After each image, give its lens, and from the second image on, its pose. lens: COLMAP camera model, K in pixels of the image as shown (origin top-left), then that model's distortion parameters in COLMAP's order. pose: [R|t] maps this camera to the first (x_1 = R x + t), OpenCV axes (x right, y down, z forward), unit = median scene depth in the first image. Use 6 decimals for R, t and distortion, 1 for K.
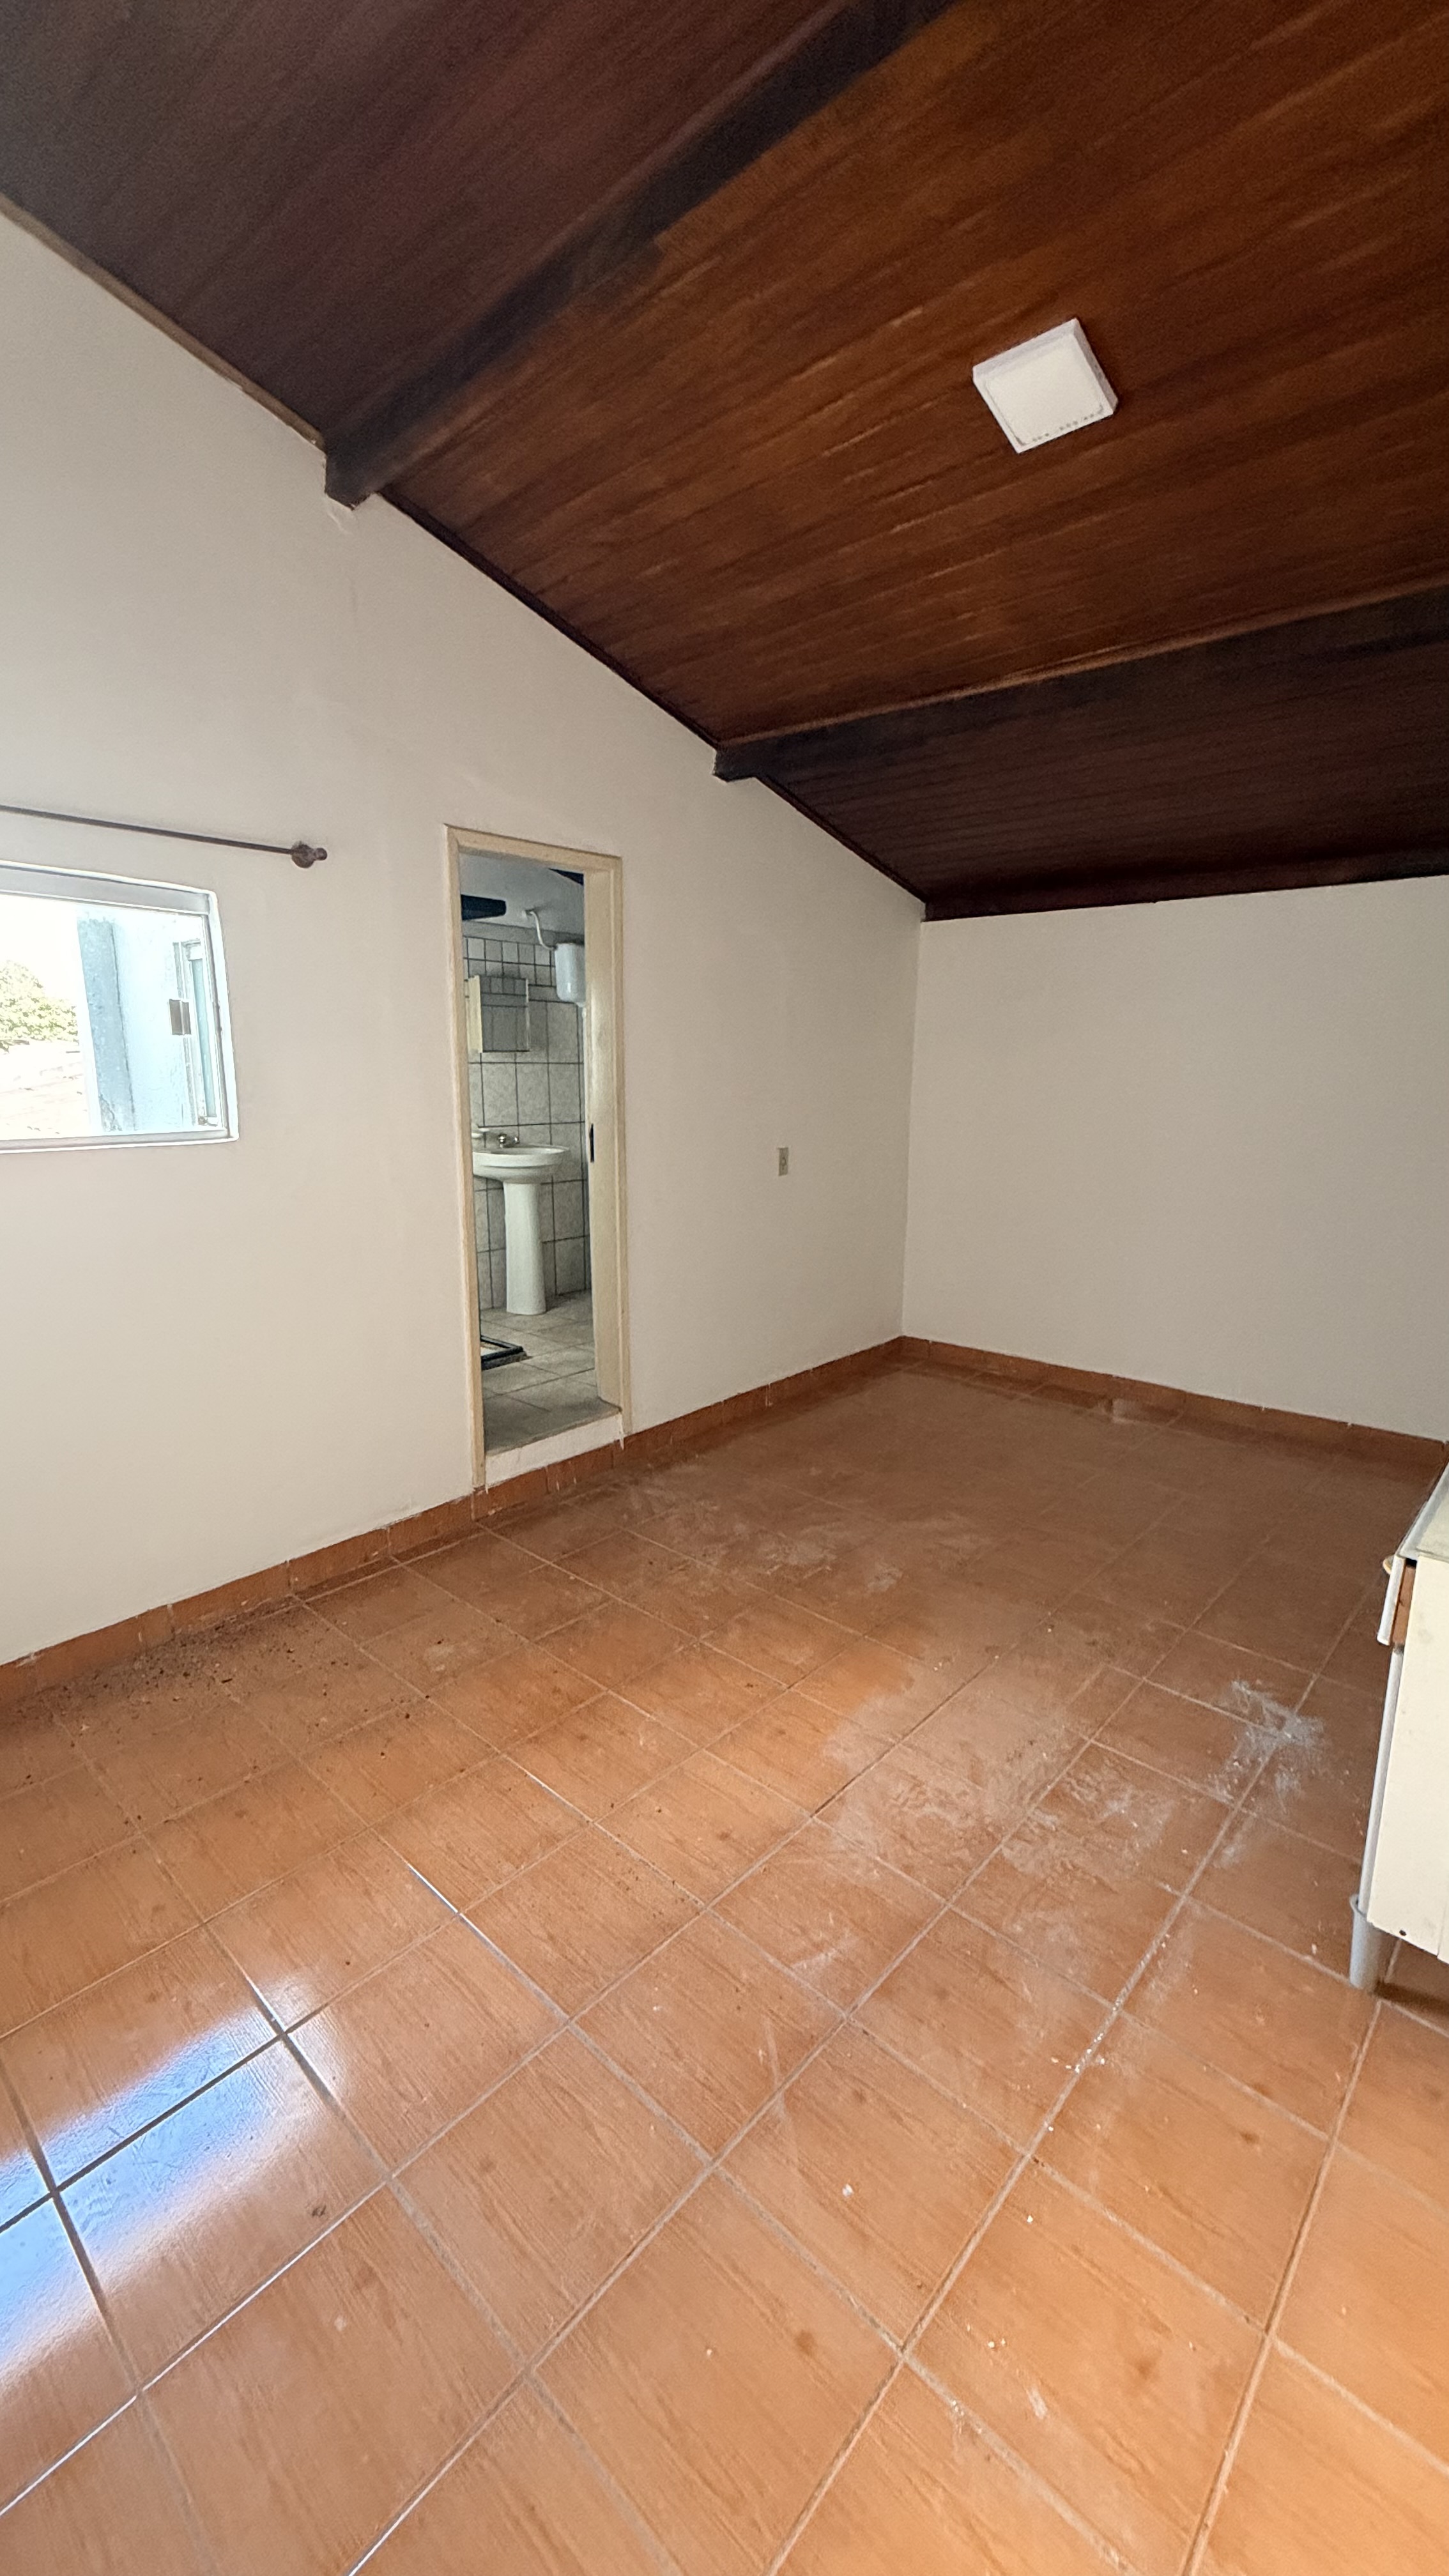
lens RADIAL K [[1028.3, 0, 728.2], [0, 1028.3, 1280.4], [0, 0, 1]] dist [0.000034, -0.000118]
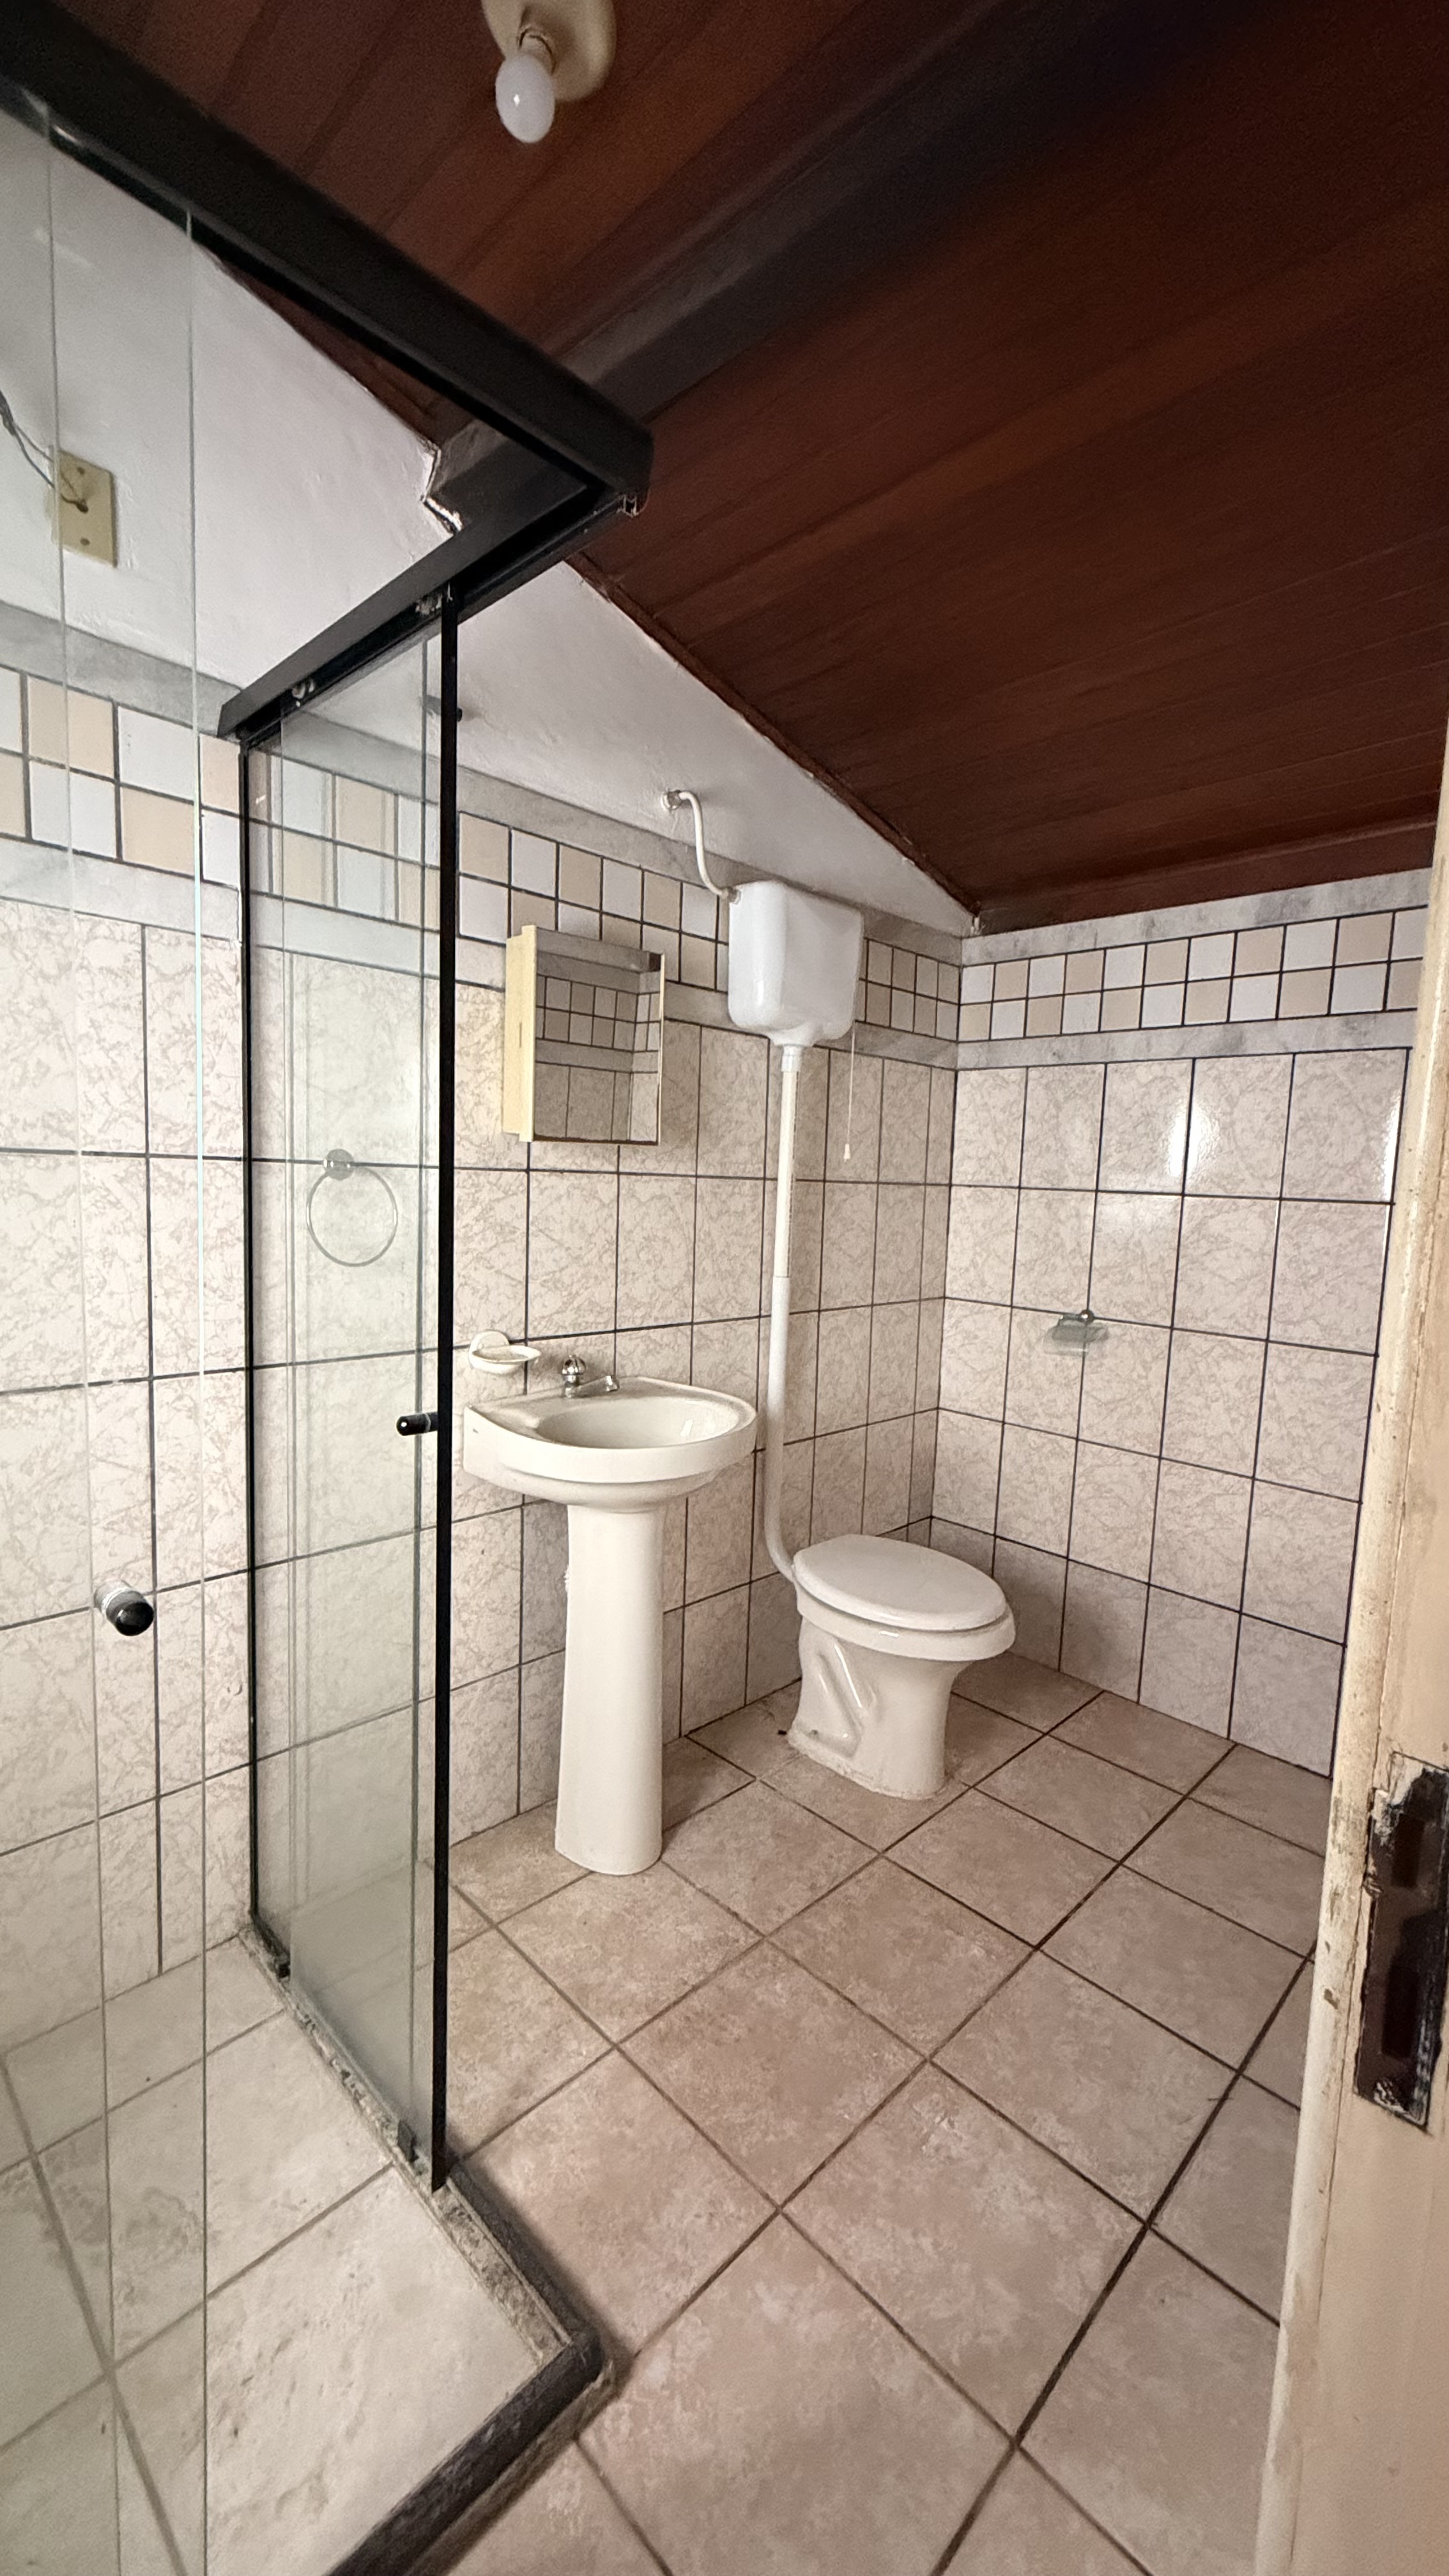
lens RADIAL K [[1001.9, 0, 747.1], [0, 1001.9, 1280.4], [0, 0, 1]] dist [-0.000781, -0.000138]
pose [[0.998408, 0.041202, -0.038511, -0.140947], [-0.044798, 0.994206, -0.097713, -0.135455], [0.034262, 0.099282, 0.994469, 0.624714]]
